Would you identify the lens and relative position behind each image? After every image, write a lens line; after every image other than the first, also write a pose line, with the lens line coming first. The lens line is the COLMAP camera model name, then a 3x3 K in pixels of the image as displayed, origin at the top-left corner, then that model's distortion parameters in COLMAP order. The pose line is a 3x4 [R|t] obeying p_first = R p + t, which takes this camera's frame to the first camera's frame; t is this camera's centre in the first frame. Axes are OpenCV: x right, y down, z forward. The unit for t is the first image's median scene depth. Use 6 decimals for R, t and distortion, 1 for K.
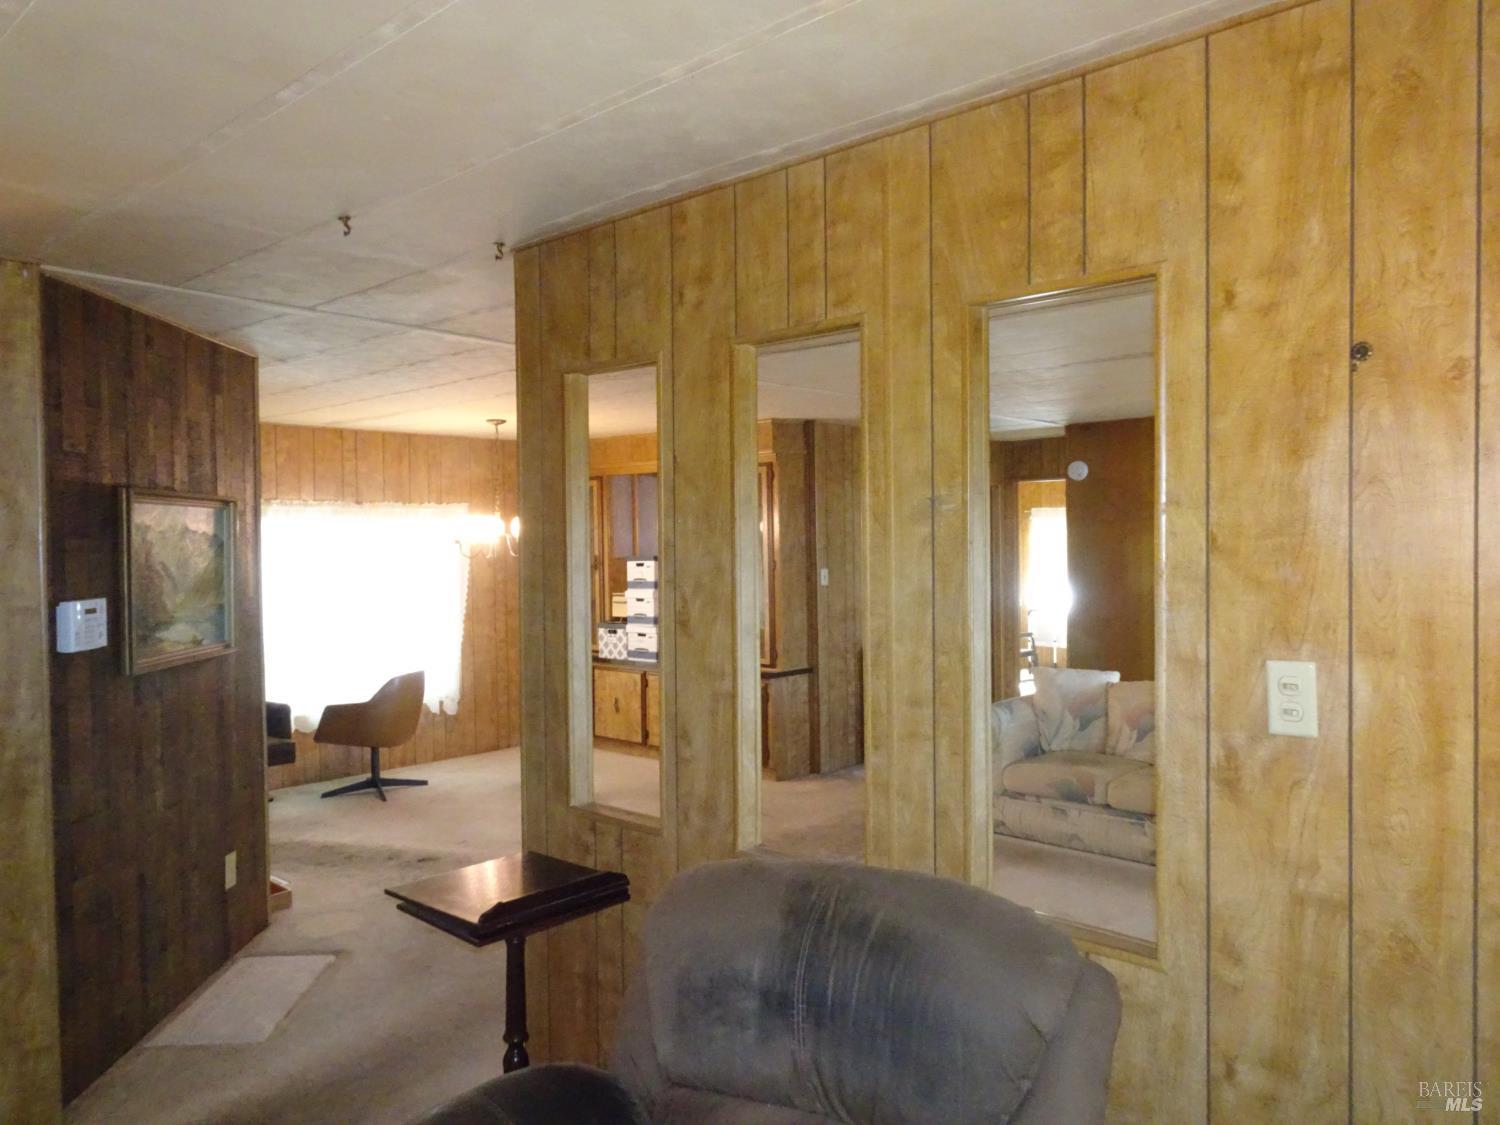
lens RADIAL K [[1067.3, 0, 750.0], [0, 1067.3, 562.5], [0, 0, 1]] dist [0.009282, -0.000236]
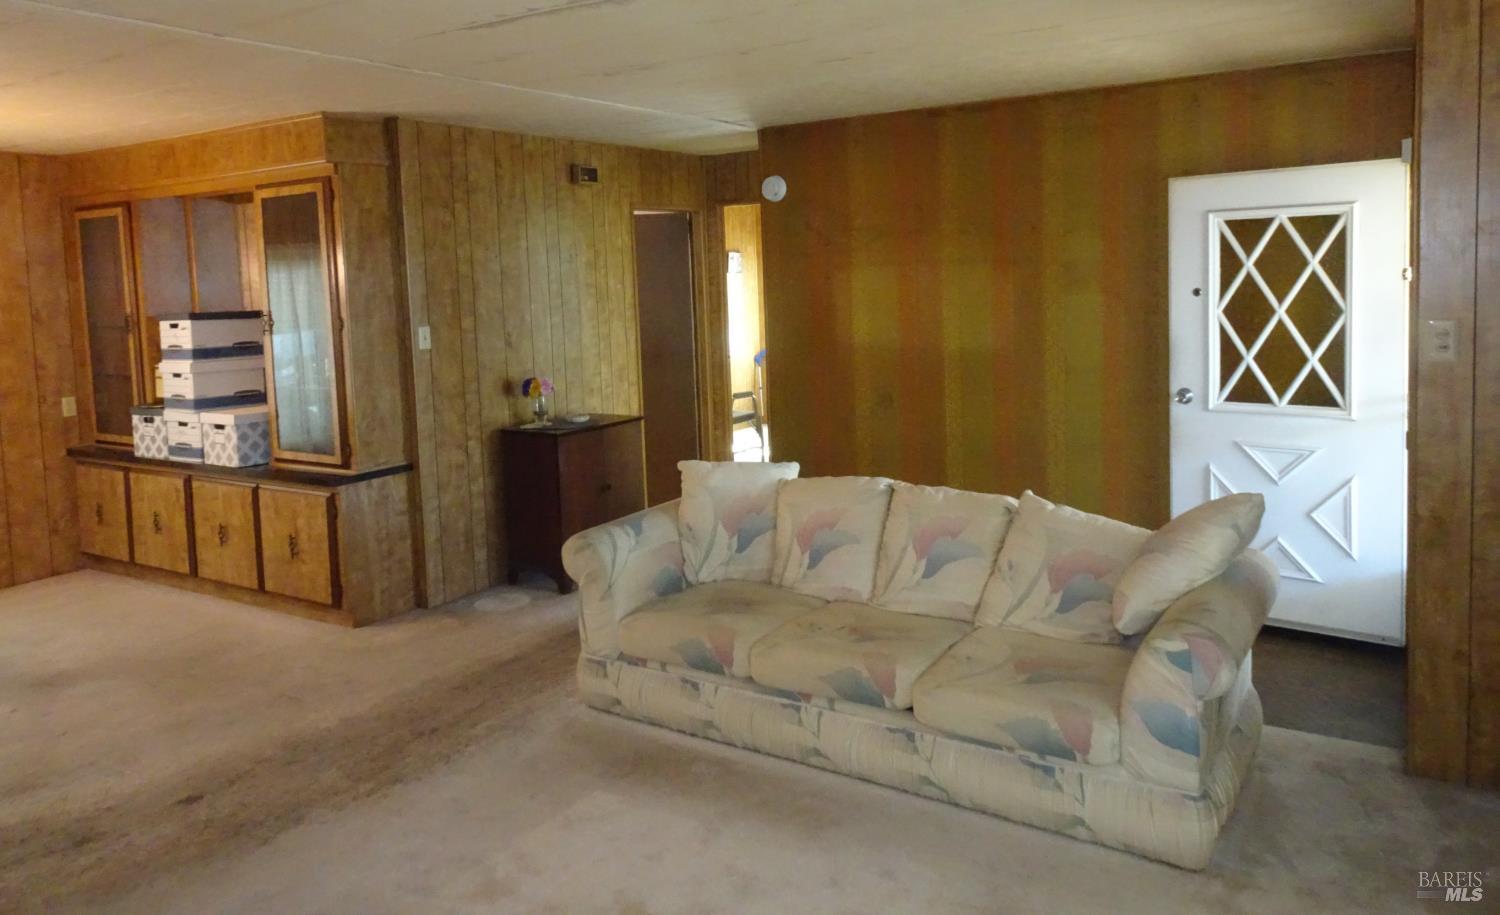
lens RADIAL K [[1073.1, 0, 750.2], [0, 1073.1, 356.2], [0, 0, 1]] dist [0.004143, 0.001016]
pose [[0.984481, -0.031642, 0.172613, 0.165886], [0.022852, 0.998350, 0.052673, -0.007341], [-0.173995, -0.047911, 0.983580, 0.258192]]
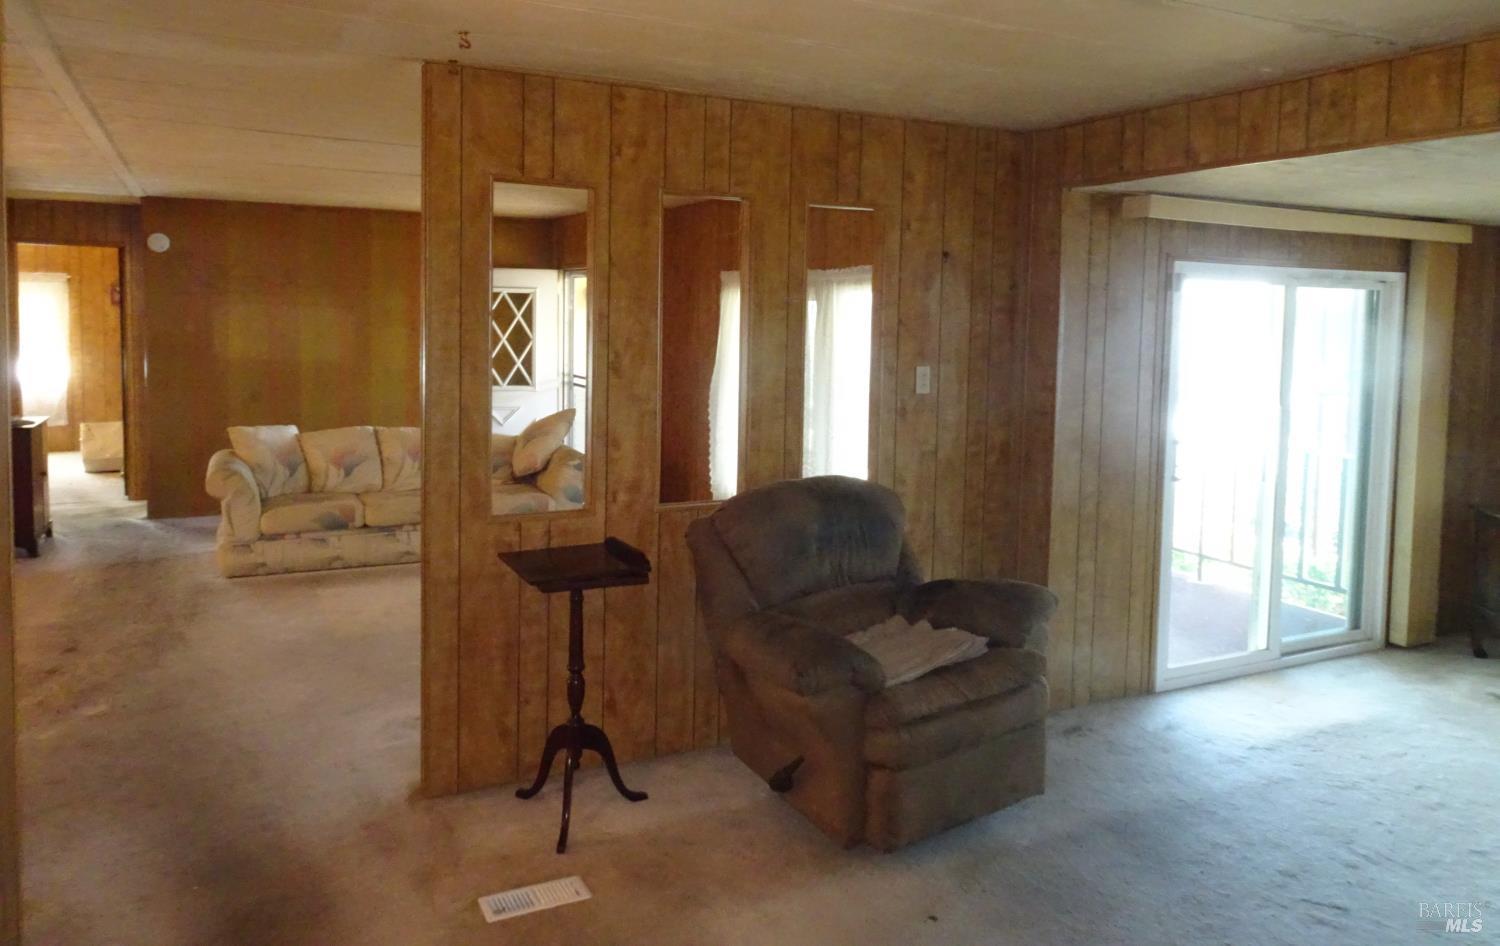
lens RADIAL K [[1051.7, 0, 748.6], [0, 1051.7, 378.0], [0, 0, 1]] dist [-0.001019, -0.001325]
pose [[0.366482, -0.035633, 0.929742, -0.473591], [-0.000502, 0.999259, 0.038496, 0.004554], [-0.930425, -0.014575, 0.366193, 0.098574]]
